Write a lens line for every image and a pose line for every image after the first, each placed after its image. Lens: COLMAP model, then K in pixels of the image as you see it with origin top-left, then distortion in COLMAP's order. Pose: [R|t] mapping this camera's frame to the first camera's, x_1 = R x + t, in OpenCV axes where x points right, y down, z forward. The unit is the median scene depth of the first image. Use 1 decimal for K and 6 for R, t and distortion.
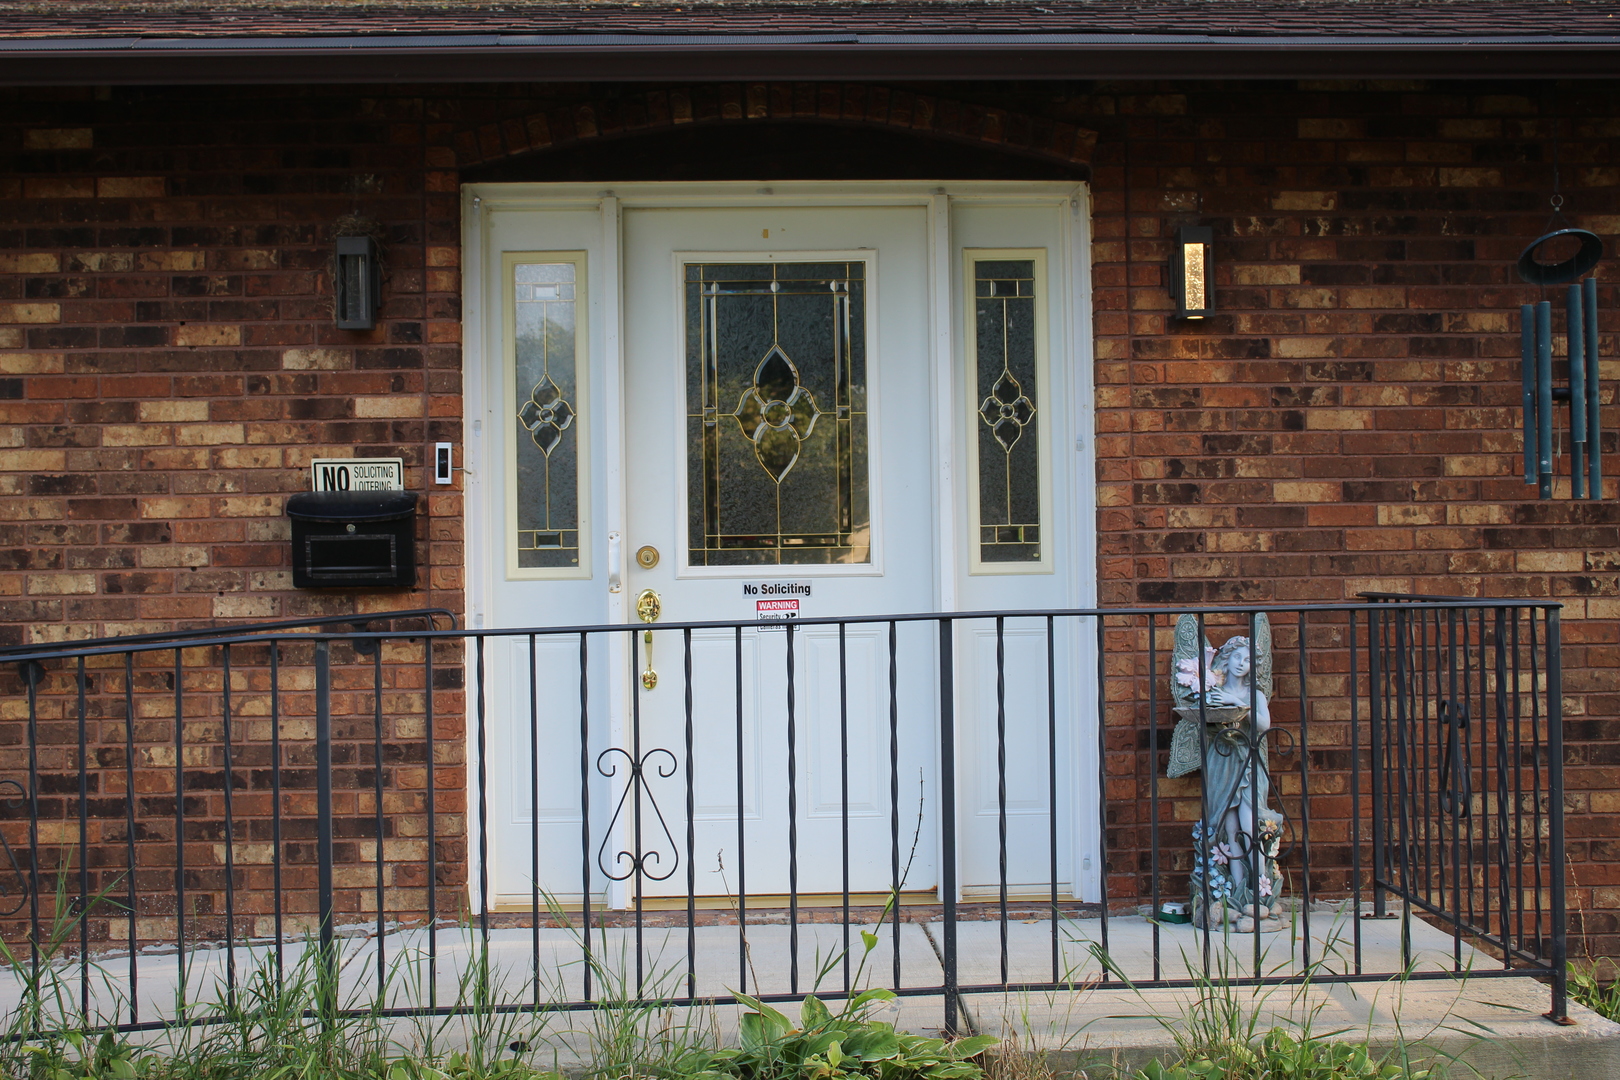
lens RADIAL K [[2106.1, 0, 795.3], [0, 2106.1, 531.4], [0, 0, 1]] dist [-0.046755, 0.000000]
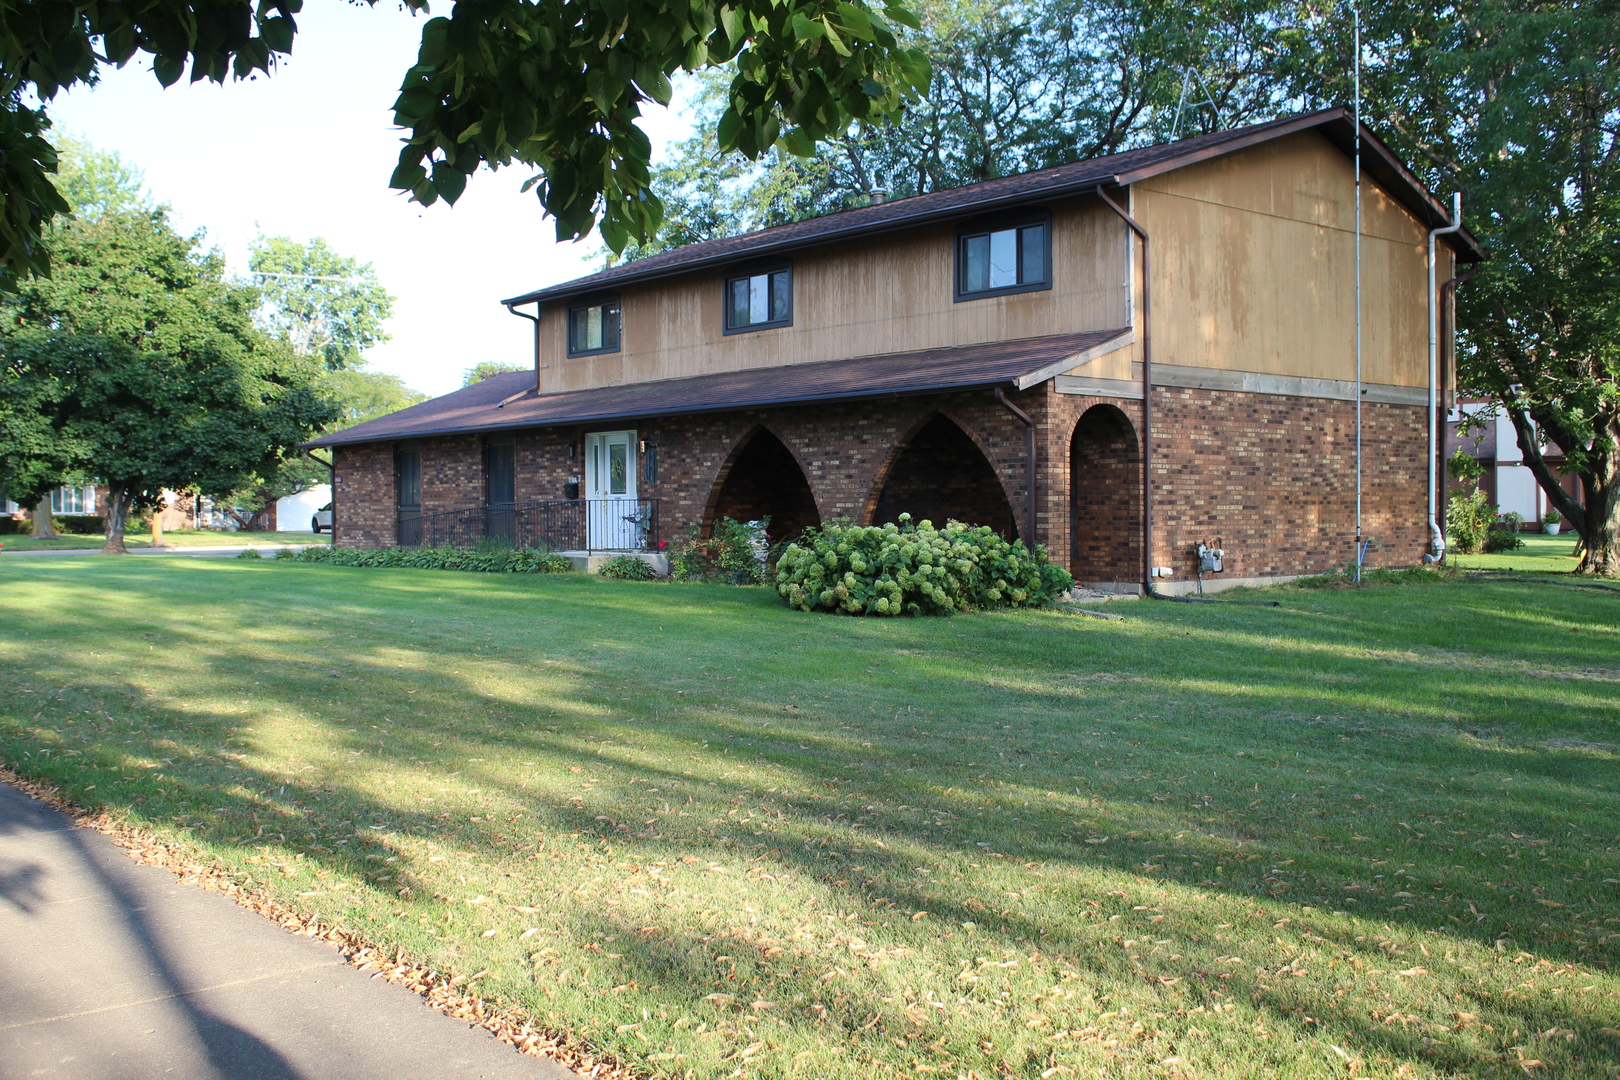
lens RADIAL K [[1593.0, 0, 816.3], [0, 1593.0, 545.8], [0, 0, 1]] dist [-0.073274, 0.000000]
pose [[0.618348, 0.028272, -0.785396, 4.091041], [0.015377, 0.998726, 0.048058, -0.048667], [0.785754, -0.041794, 0.617125, -1.432485]]
